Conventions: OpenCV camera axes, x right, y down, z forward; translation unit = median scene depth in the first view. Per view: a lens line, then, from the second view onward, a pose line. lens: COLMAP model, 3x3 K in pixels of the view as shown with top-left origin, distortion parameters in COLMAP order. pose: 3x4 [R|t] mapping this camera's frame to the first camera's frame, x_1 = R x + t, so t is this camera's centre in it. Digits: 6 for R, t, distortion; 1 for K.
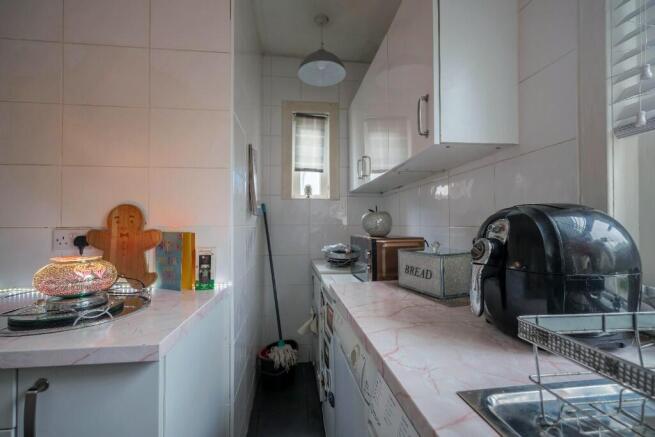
lens RADIAL K [[307.5, 0, 327.5], [0, 307.5, 218.5], [0, 0, 1]] dist [-0.003704, -0.000723]
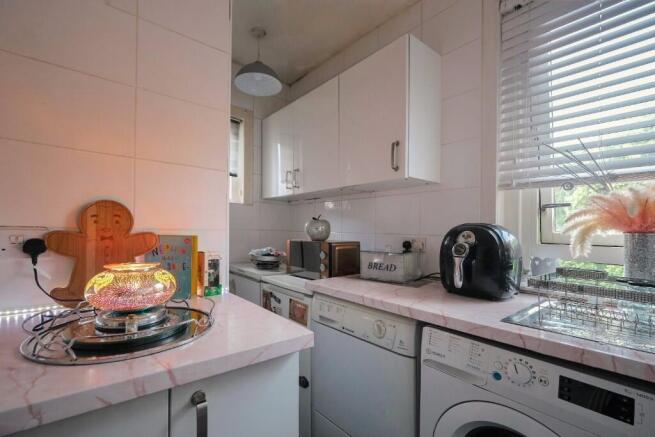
lens RADIAL K [[305.7, 0, 326.1], [0, 305.7, 222.6], [0, 0, 1]] dist [-0.000053, -0.000081]
pose [[0.827066, 0.035259, 0.560998, -0.634511], [-0.035007, 0.999324, -0.011198, 0.001768], [-0.561014, -0.010377, 0.827741, 0.008482]]
